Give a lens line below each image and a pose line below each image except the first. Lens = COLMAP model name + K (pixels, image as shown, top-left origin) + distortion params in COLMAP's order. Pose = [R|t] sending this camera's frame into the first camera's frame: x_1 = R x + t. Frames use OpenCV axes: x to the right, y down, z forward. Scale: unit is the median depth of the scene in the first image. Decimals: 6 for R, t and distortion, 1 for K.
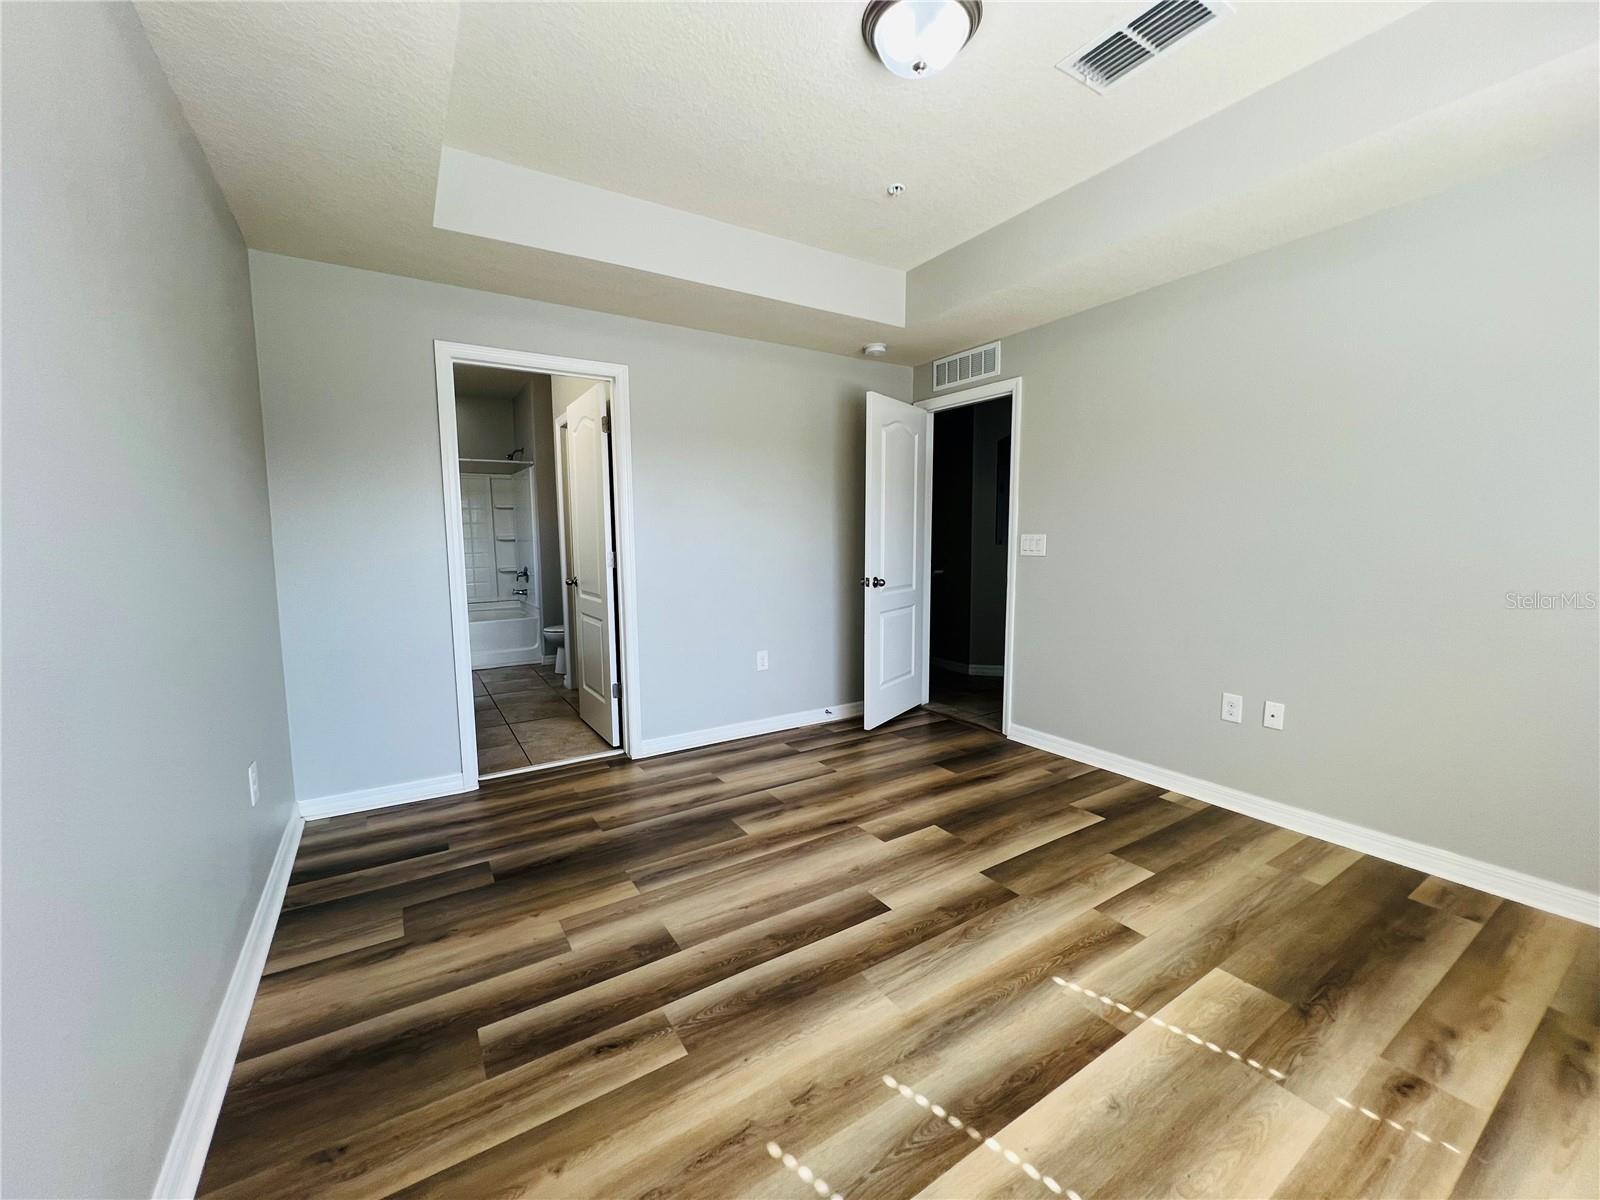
lens RADIAL K [[641.0, 0, 801.9], [0, 641.0, 598.1], [0, 0, 1]] dist [-0.002727, -0.000169]
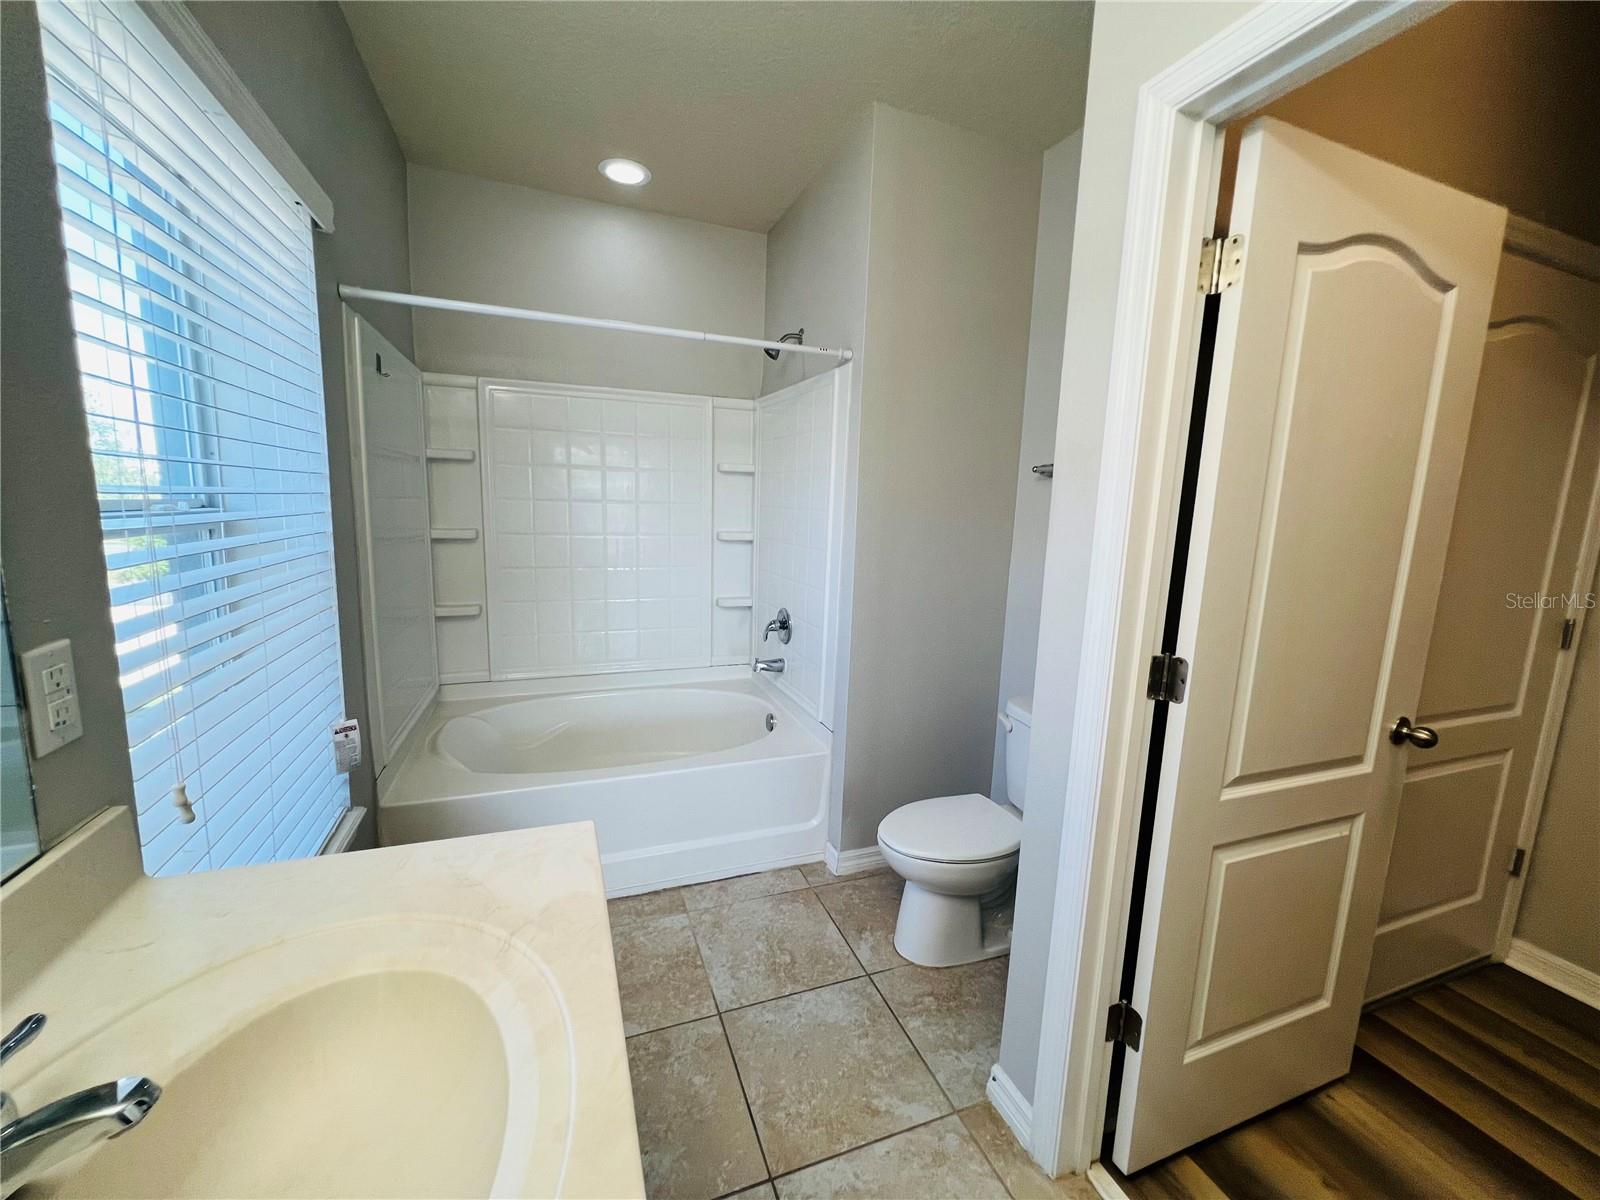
lens RADIAL K [[641.0, 0, 801.9], [0, 641.0, 598.1], [0, 0, 1]] dist [-0.002727, -0.000169]
pose [[0.979160, 0.069812, -0.190716, -0.336304], [-0.062485, 0.997068, 0.044171, -0.076075], [0.193241, -0.031333, 0.980651, 0.574338]]
